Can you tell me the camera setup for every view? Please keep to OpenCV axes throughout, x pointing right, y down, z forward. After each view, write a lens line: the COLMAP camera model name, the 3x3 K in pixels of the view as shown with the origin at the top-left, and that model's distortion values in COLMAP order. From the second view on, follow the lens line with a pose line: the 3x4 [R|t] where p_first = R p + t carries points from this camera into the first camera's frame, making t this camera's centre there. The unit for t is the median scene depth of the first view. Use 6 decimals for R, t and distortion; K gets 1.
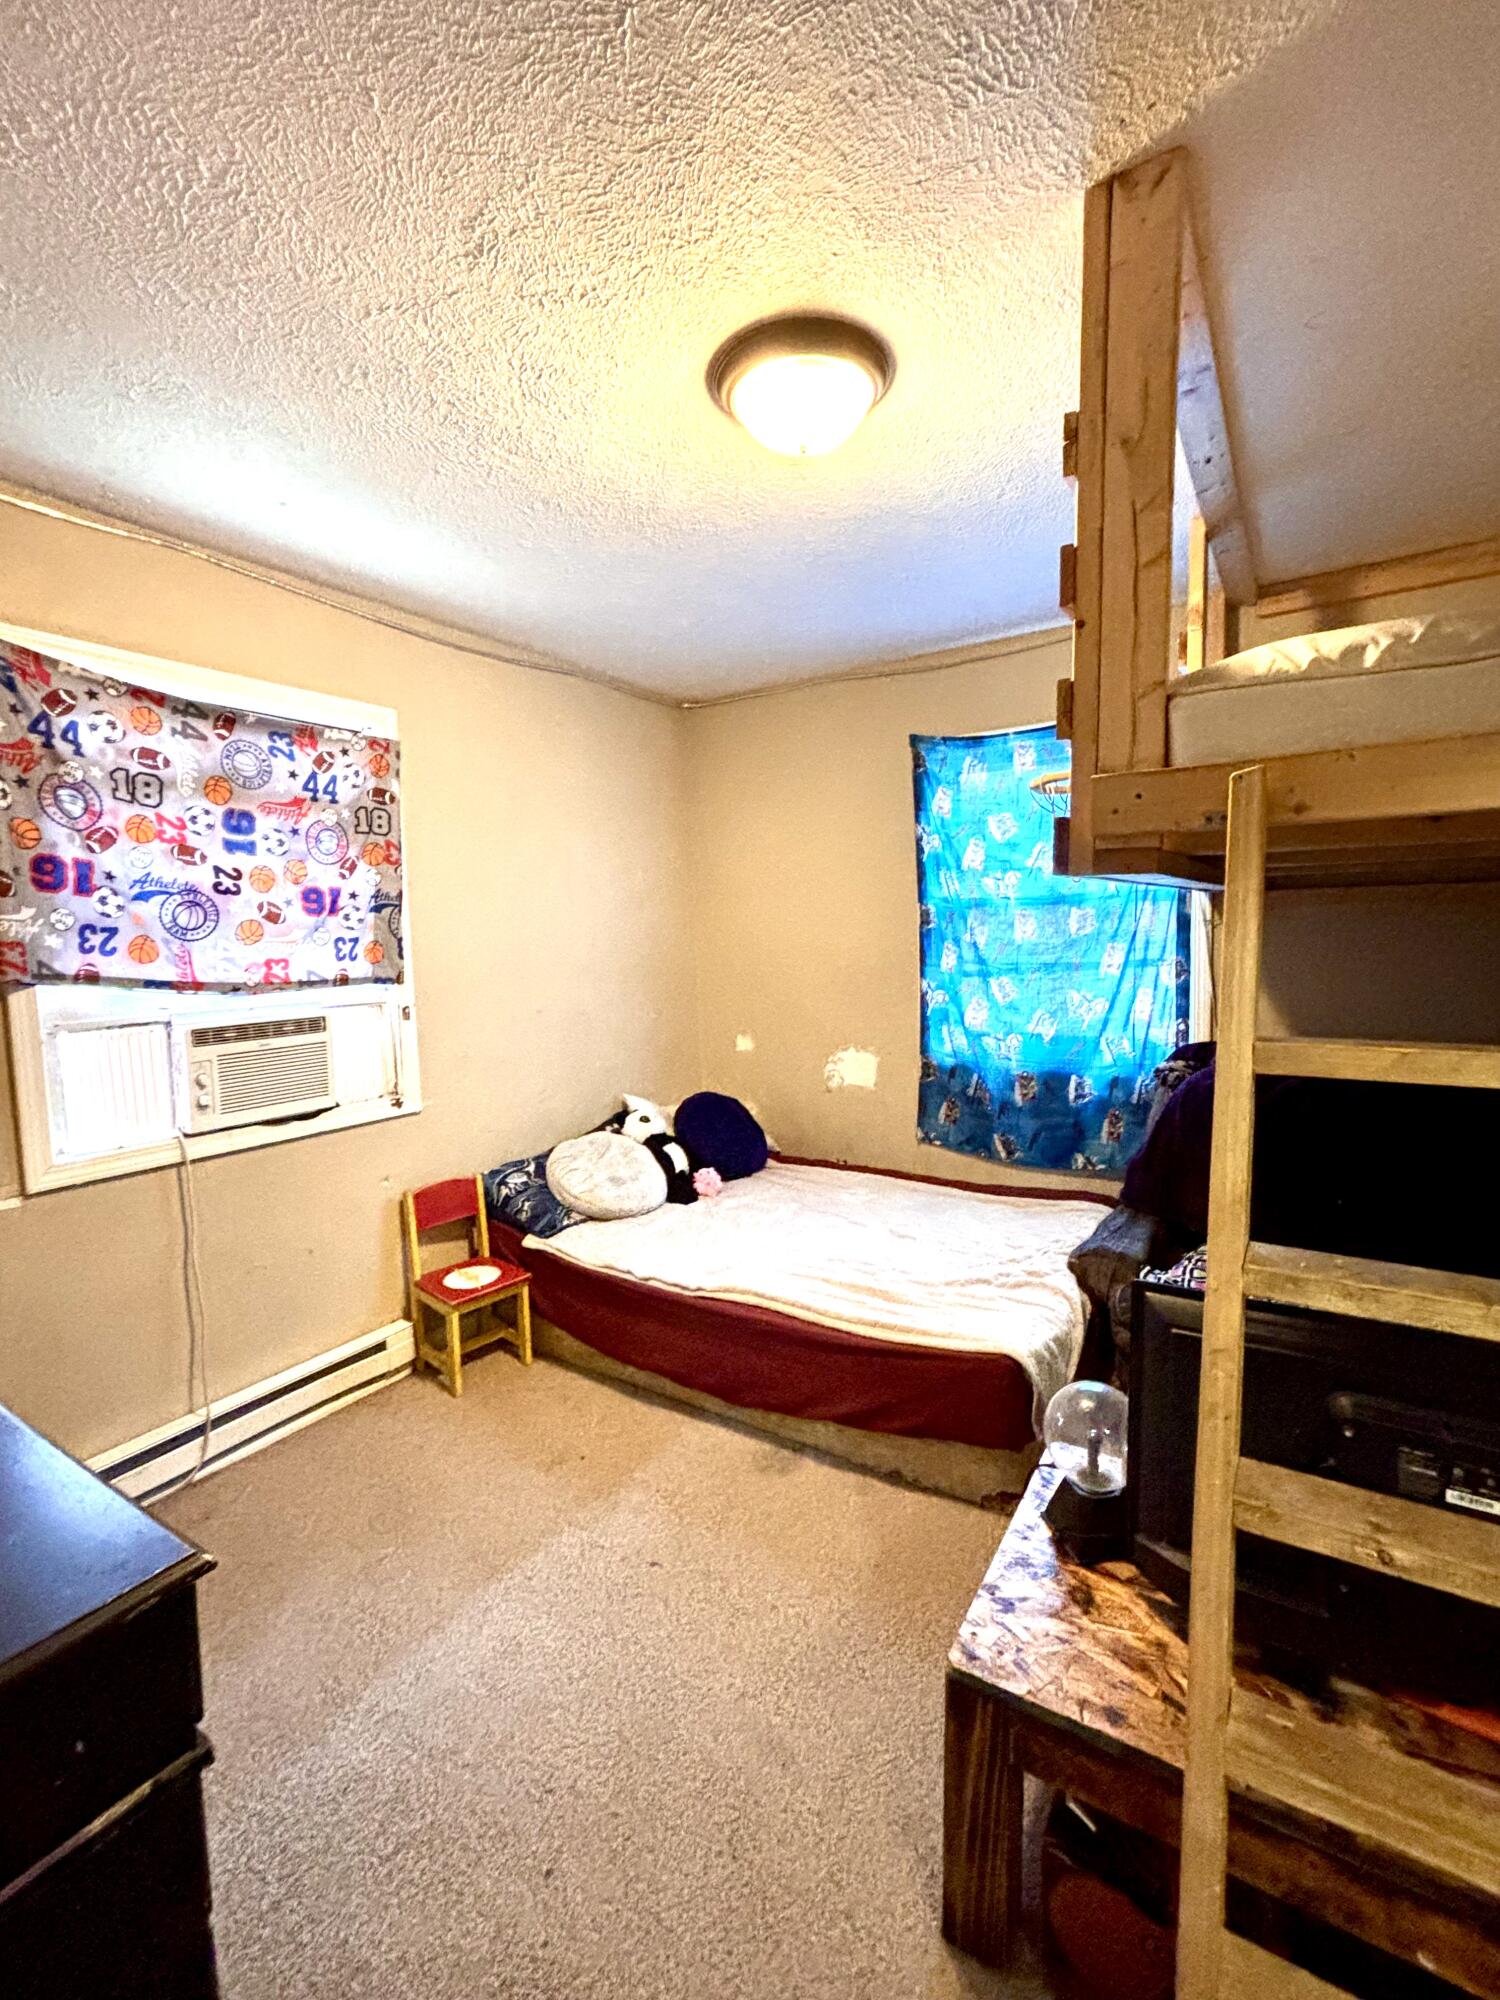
lens RADIAL K [[871.2, 0, 754.4], [0, 871.2, 1001.1], [0, 0, 1]] dist [0.003220, -0.000046]
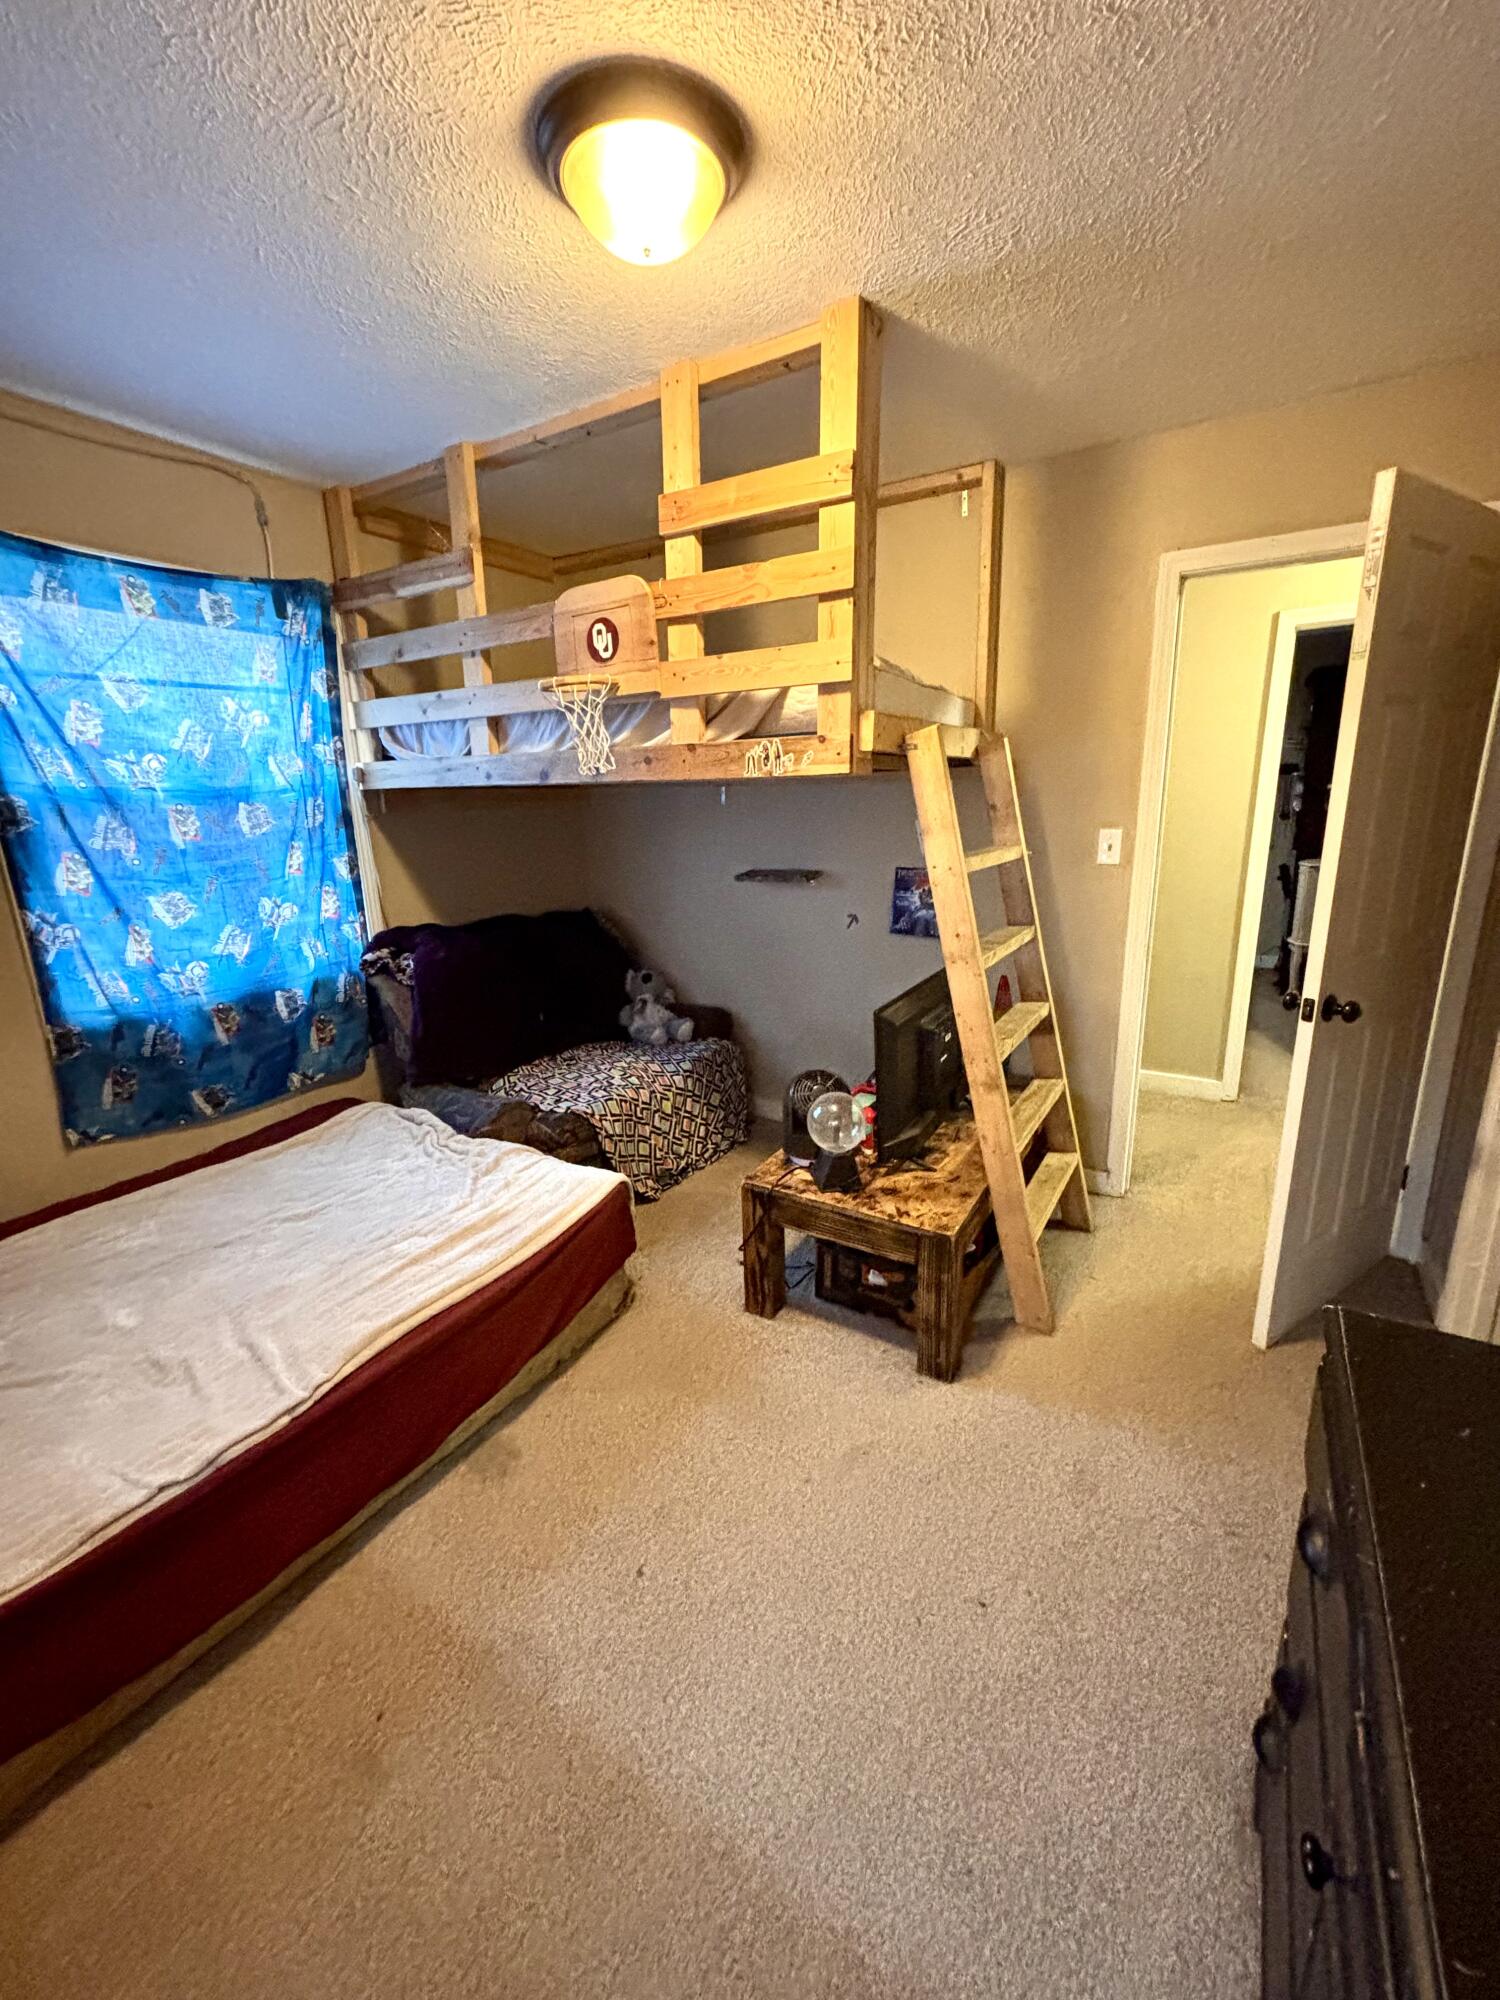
lens RADIAL K [[802.8, 0, 755.6], [0, 802.8, 1001.0], [0, 0, 1]] dist [0.002798, -0.002706]
pose [[-0.018214, -0.223412, 0.974554, -0.457398], [0.112386, 0.968081, 0.224028, -0.036549], [-0.993498, 0.113606, 0.007476, 0.493112]]
